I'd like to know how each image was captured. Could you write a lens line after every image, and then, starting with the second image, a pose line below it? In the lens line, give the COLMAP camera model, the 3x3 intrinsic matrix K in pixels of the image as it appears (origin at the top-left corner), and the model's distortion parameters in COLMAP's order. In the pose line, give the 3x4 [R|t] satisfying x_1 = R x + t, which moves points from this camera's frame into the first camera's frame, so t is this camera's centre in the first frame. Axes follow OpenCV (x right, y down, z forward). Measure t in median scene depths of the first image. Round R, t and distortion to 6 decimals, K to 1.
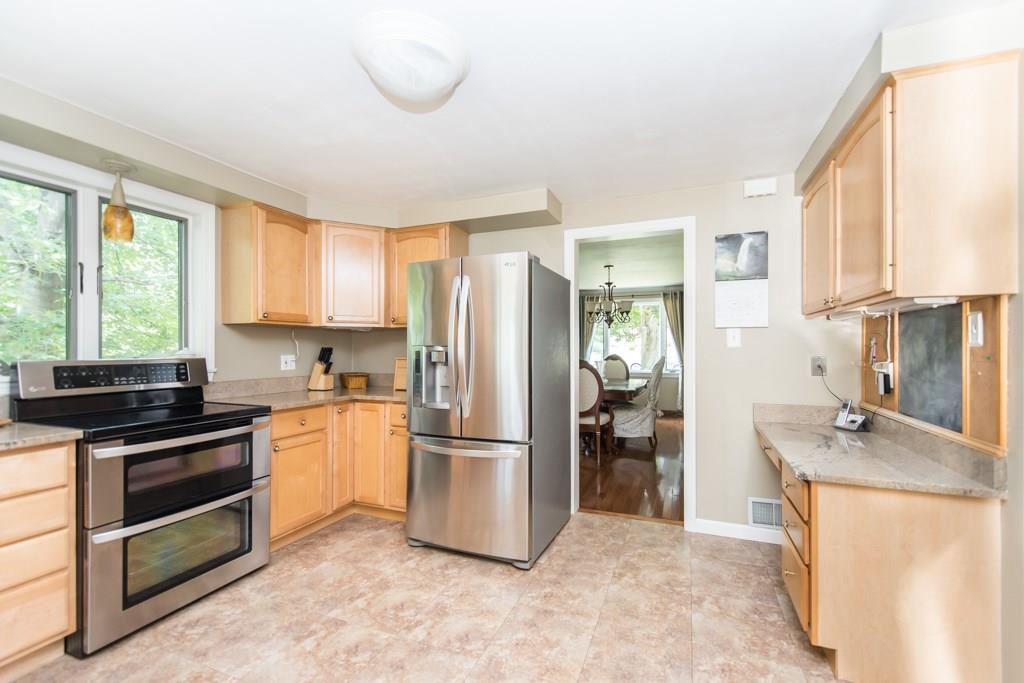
lens RADIAL K [[418.9, 0, 515.2], [0, 418.9, 347.6], [0, 0, 1]] dist [0.002359, 0.000201]
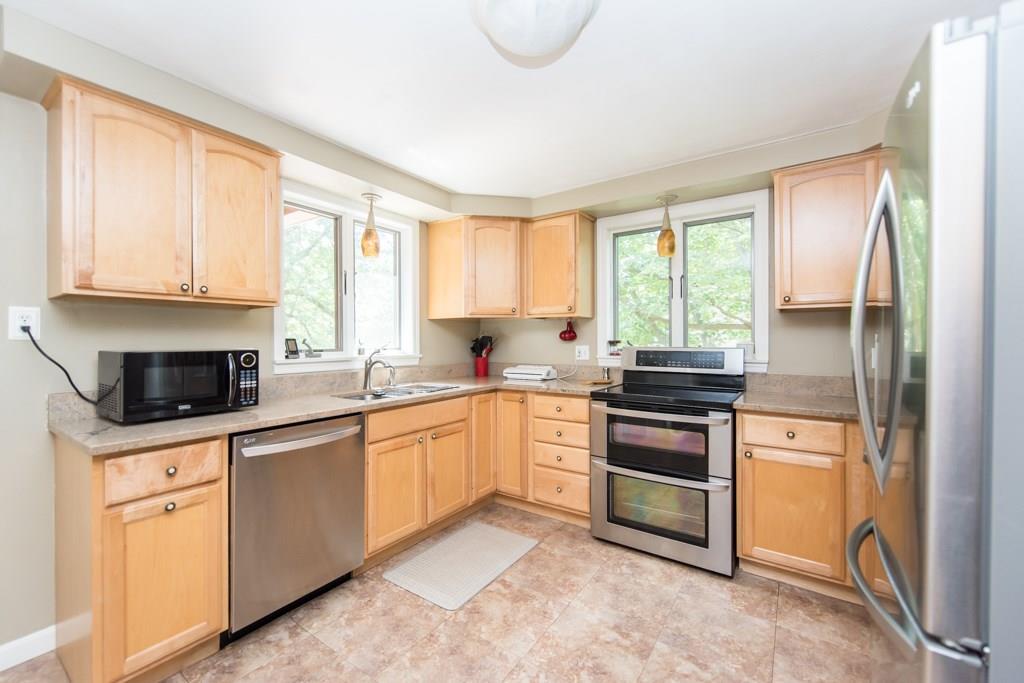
lens RADIAL K [[418.9, 0, 512.6], [0, 418.9, 336.4], [0, 0, 1]] dist [0.002359, 0.000201]
pose [[-0.211186, -0.002927, -0.977441, 0.477807], [0.002027, 0.999992, -0.003433, -0.001606], [0.977444, -0.002707, -0.211178, 0.886601]]
